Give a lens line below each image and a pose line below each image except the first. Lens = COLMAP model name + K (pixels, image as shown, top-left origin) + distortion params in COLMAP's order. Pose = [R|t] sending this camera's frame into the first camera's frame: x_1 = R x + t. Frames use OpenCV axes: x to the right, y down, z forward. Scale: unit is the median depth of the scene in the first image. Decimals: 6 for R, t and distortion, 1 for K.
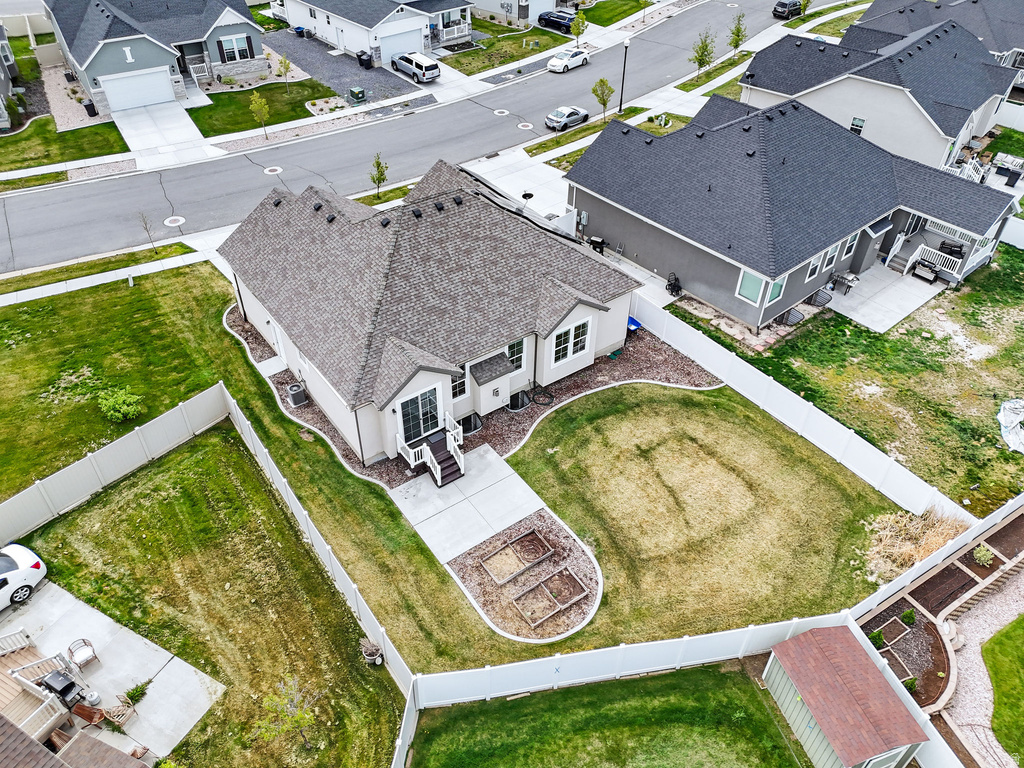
lens RADIAL K [[745.6, 0, 512.0], [0, 745.6, 384.0], [0, 0, 1]] dist [0.089492, -0.094184]
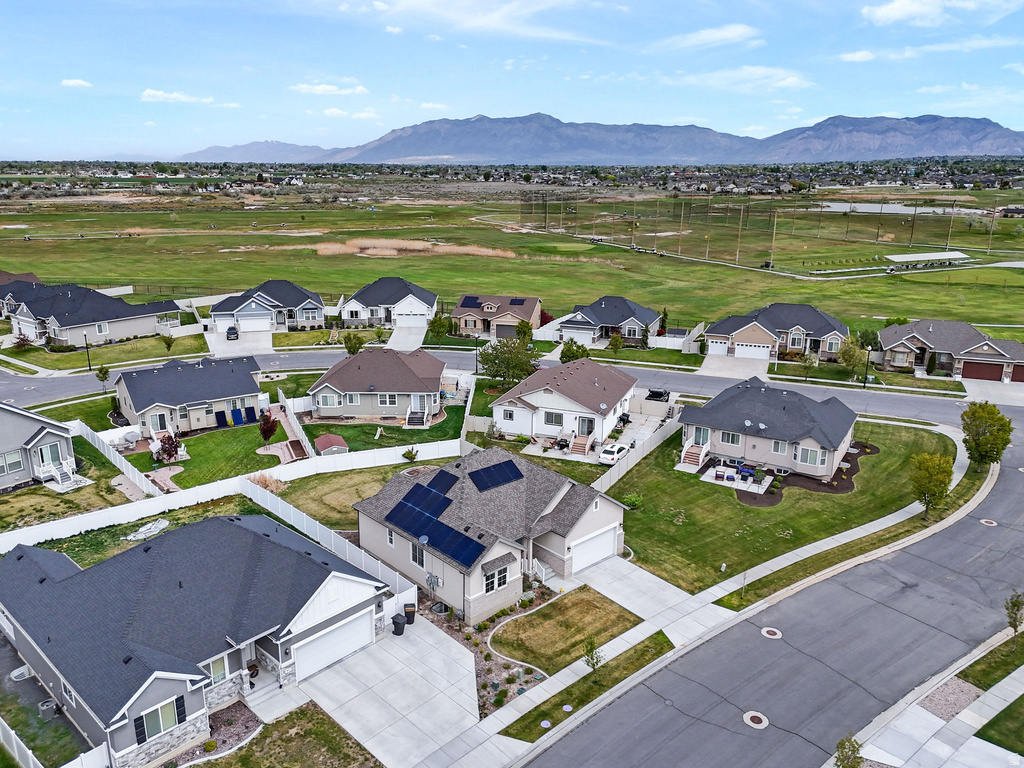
lens RADIAL K [[770.0, 0, 511.4], [0, 770.0, 369.6], [0, 0, 1]] dist [0.095861, -0.119634]
pose [[-0.993269, 0.011803, -0.115230, 0.022917], [-0.088005, 0.569924, 0.816971, -1.571152], [0.075315, 0.821613, -0.565049, 1.613357]]
